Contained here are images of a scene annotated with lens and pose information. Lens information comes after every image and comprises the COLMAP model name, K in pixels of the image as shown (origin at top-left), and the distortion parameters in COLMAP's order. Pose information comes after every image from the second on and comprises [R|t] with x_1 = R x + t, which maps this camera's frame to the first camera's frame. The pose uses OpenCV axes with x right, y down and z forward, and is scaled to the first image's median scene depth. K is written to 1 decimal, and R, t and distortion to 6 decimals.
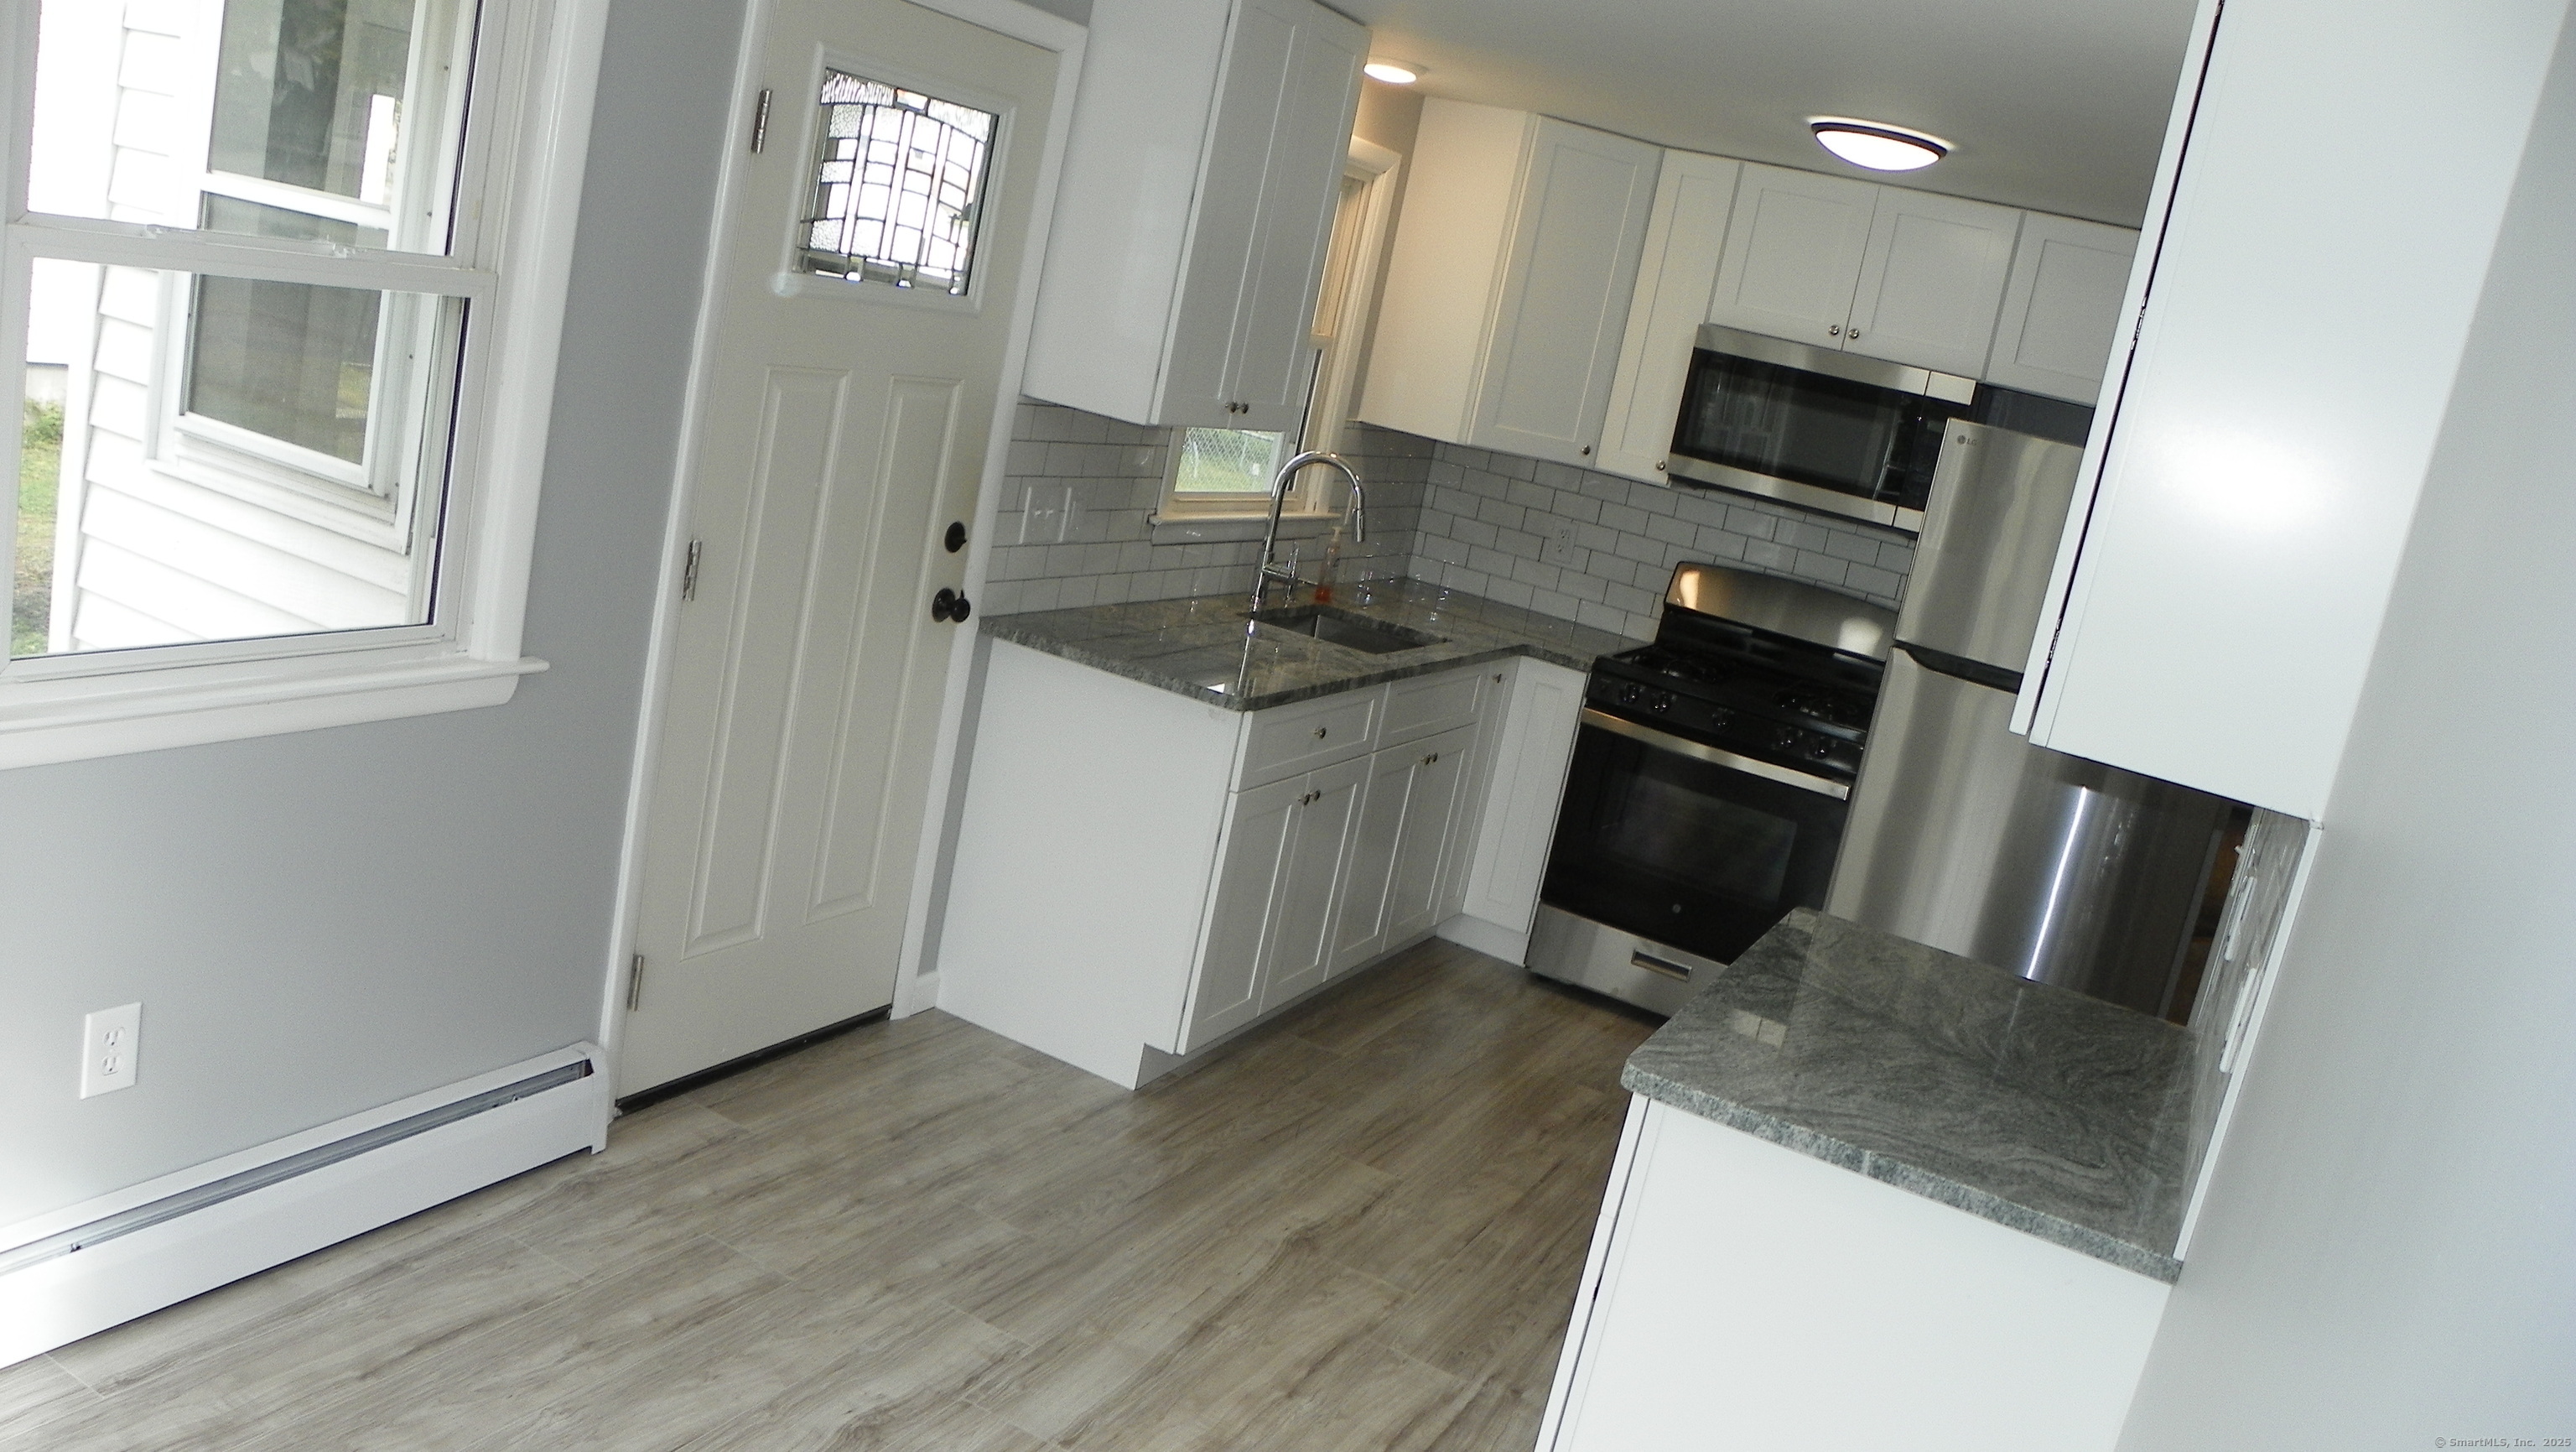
lens RADIAL K [[1955.7, 0, 1279.9], [0, 1955.7, 714.5], [0, 0, 1]] dist [-0.157827, 0.089145]
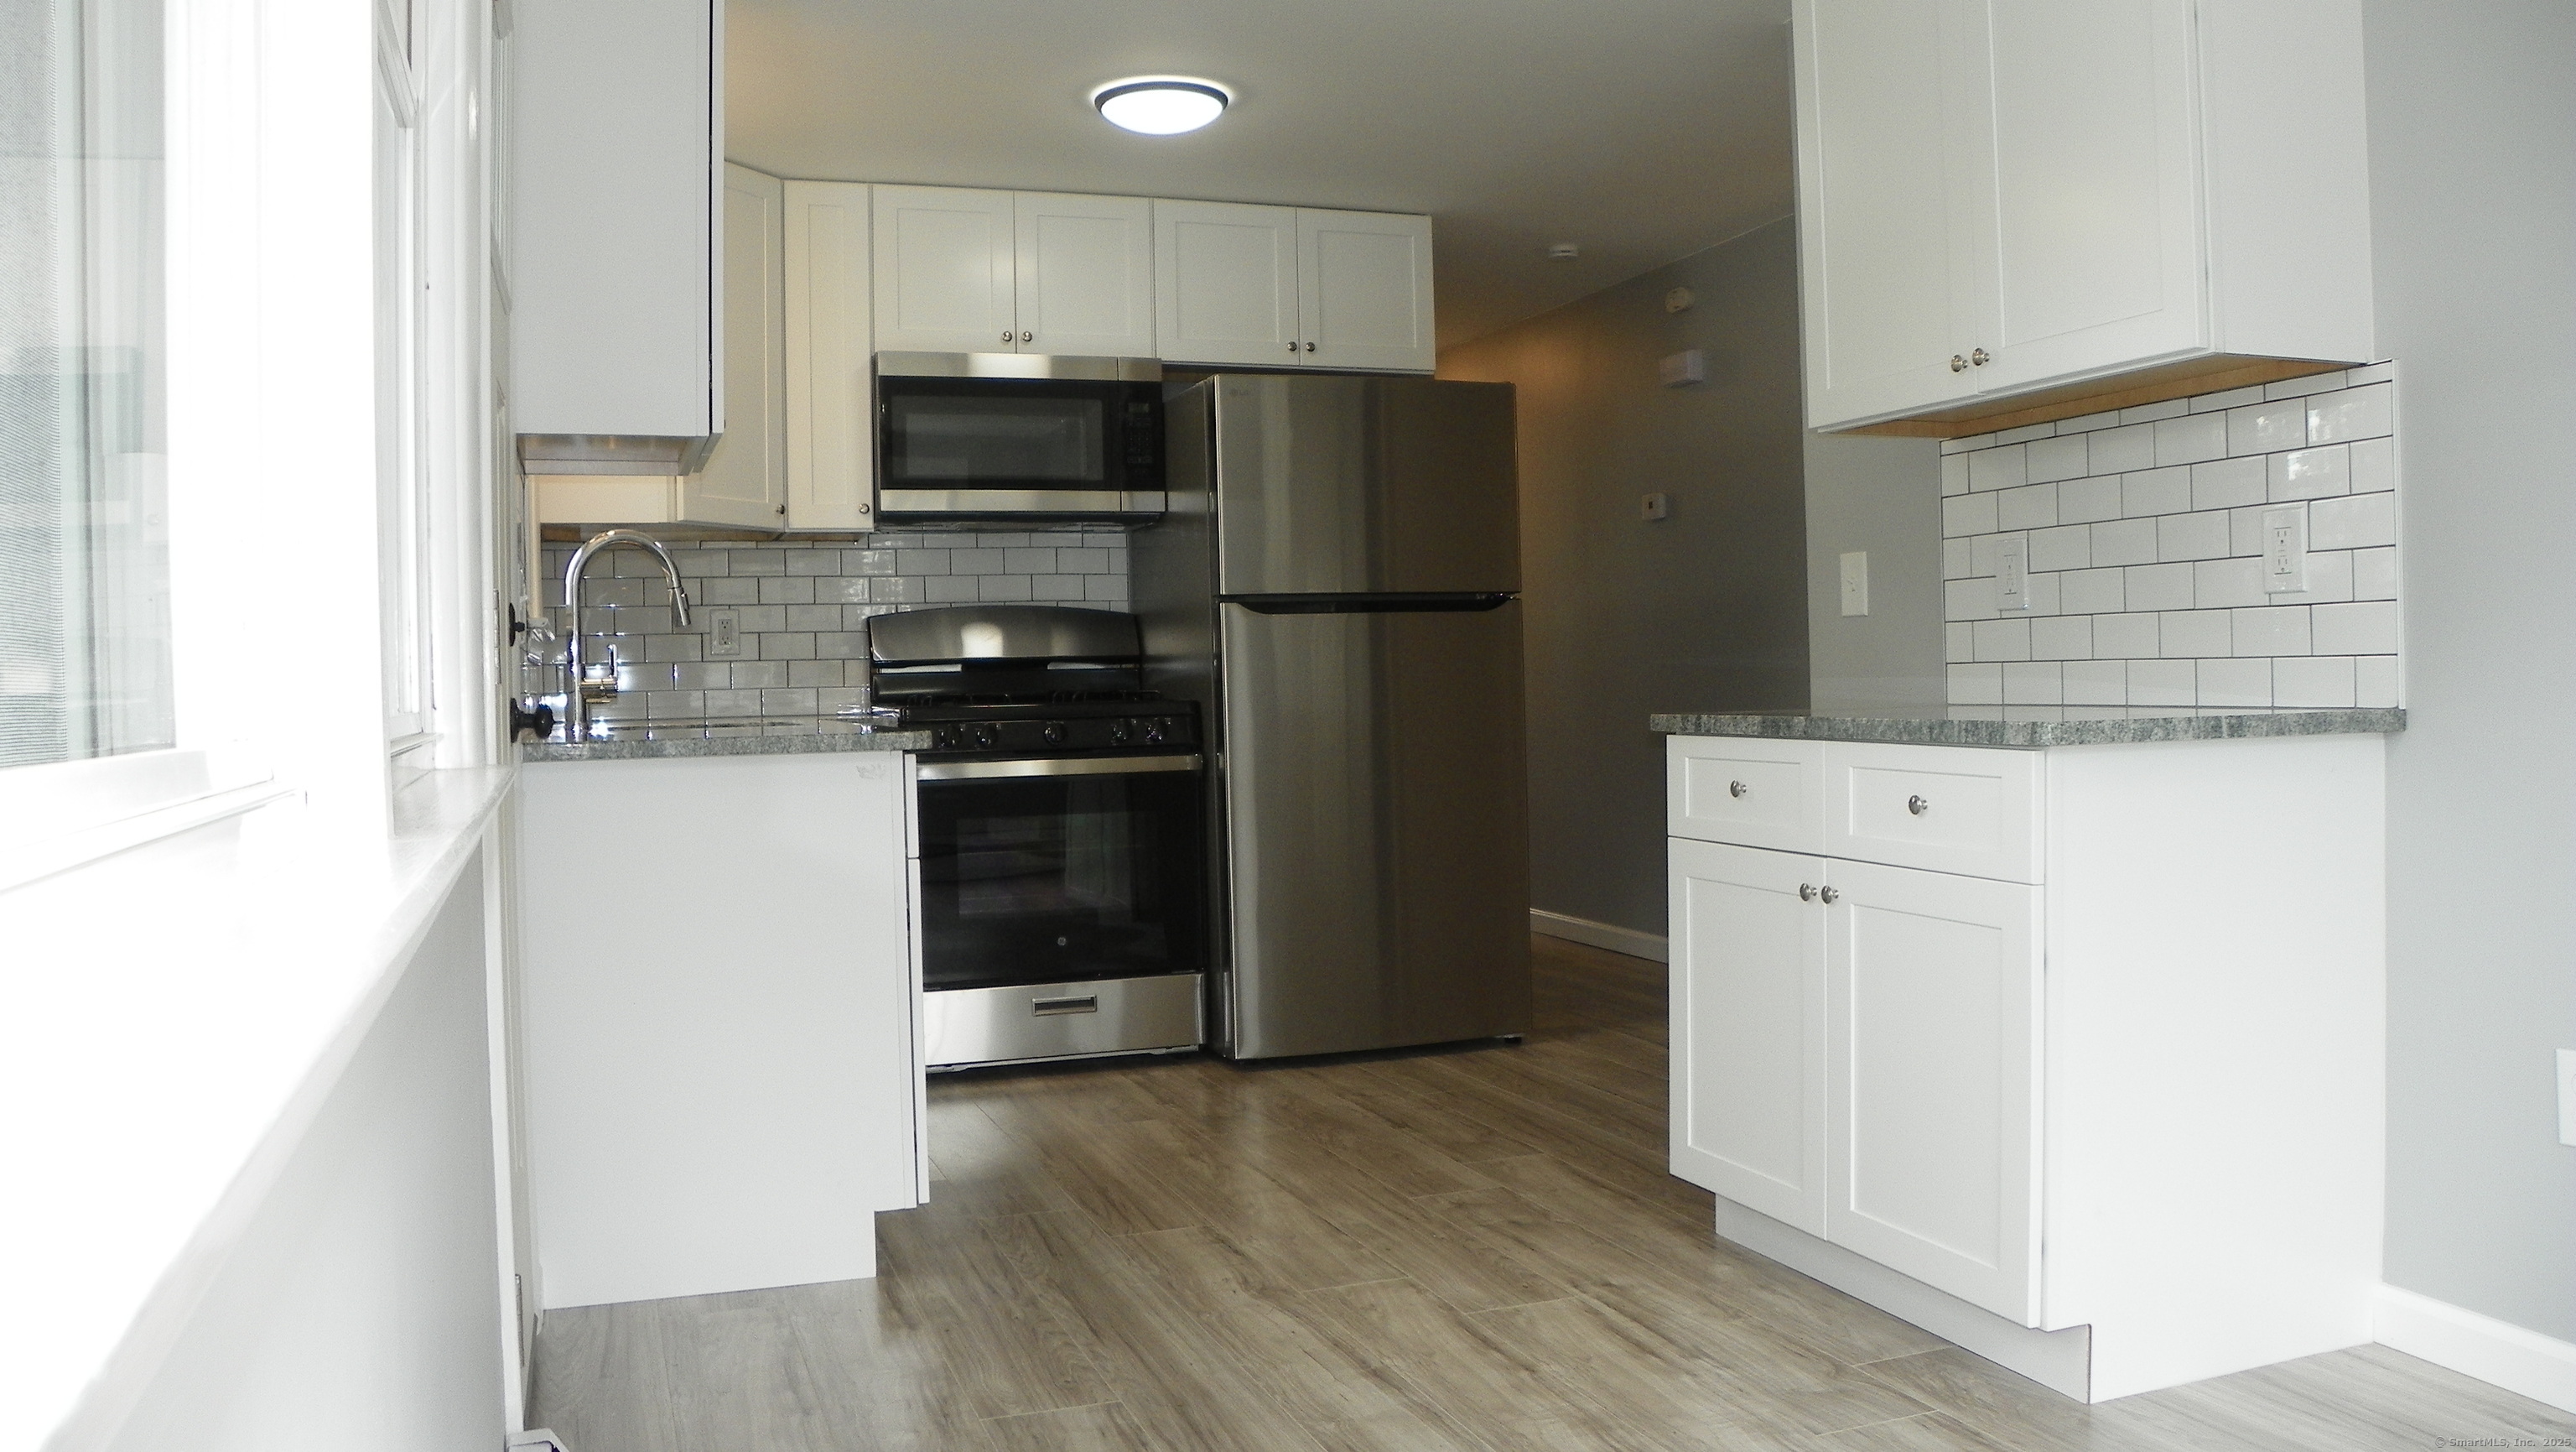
lens RADIAL K [[1955.7, 0, 1279.9], [0, 1955.7, 714.5], [0, 0, 1]] dist [-0.157827, 0.089145]
pose [[0.664547, -0.227253, 0.711852, -0.507089], [0.307838, 0.951299, 0.016314, 0.017162], [-0.680892, 0.208294, 0.702140, 0.327048]]
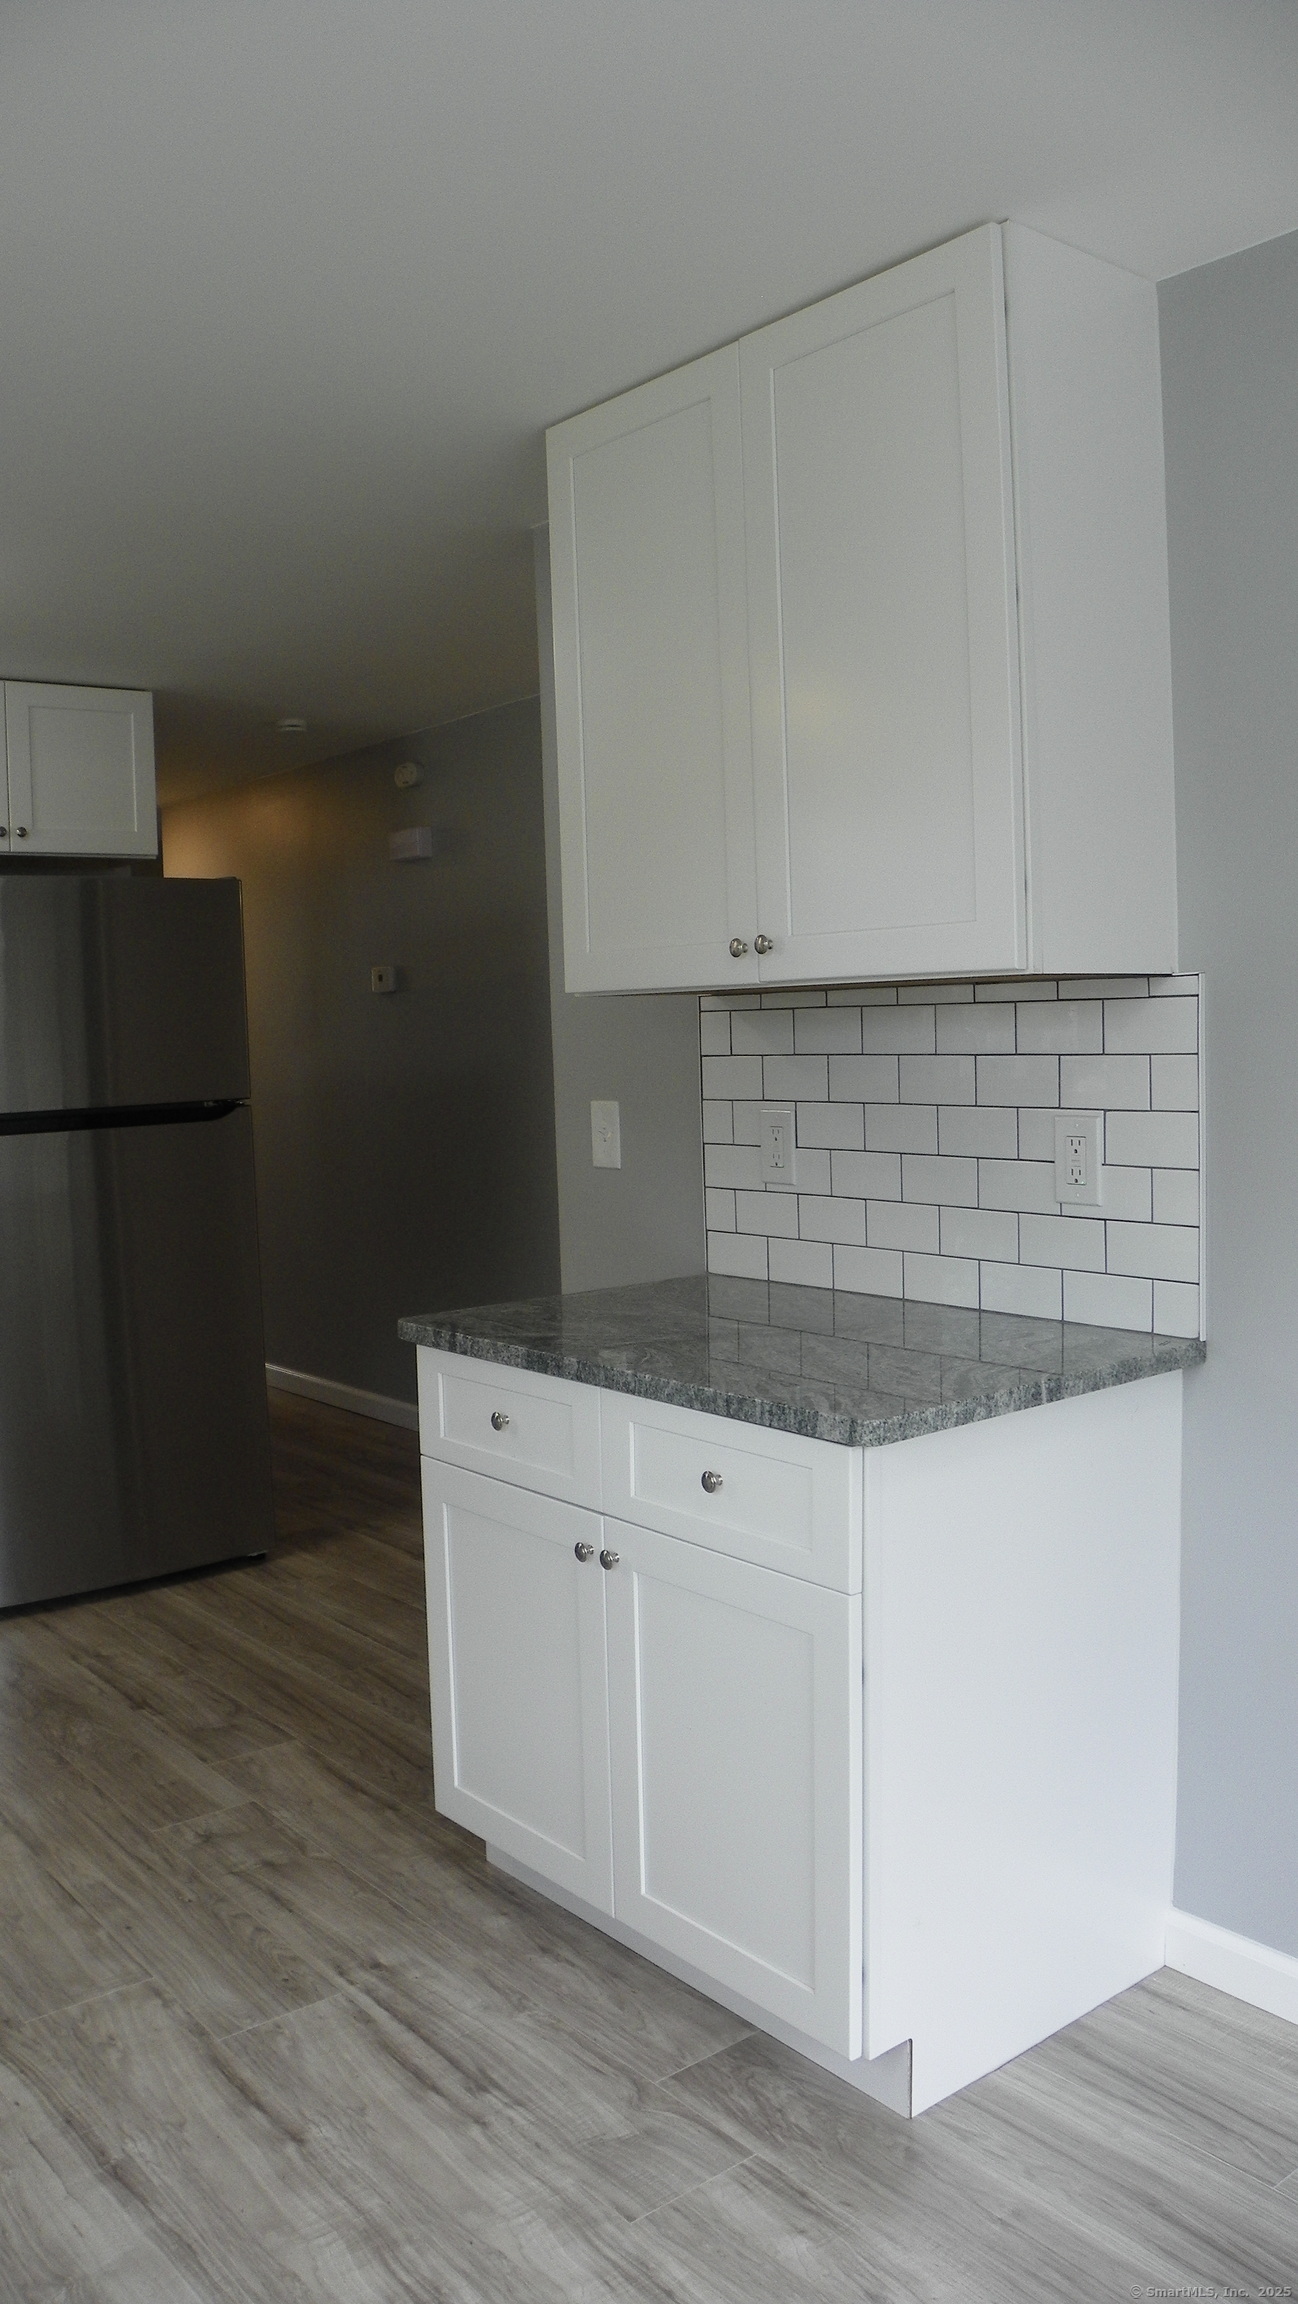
lens RADIAL K [[1748.9, 0, 600.8], [0, 1748.9, 1157.6], [0, 0, 1]] dist [-0.157827, 0.089145]
pose [[0.405130, -0.275673, 0.871708, -0.336186], [0.299809, 0.940794, 0.158183, -0.064817], [-0.863704, 0.197261, 0.463793, 0.417708]]
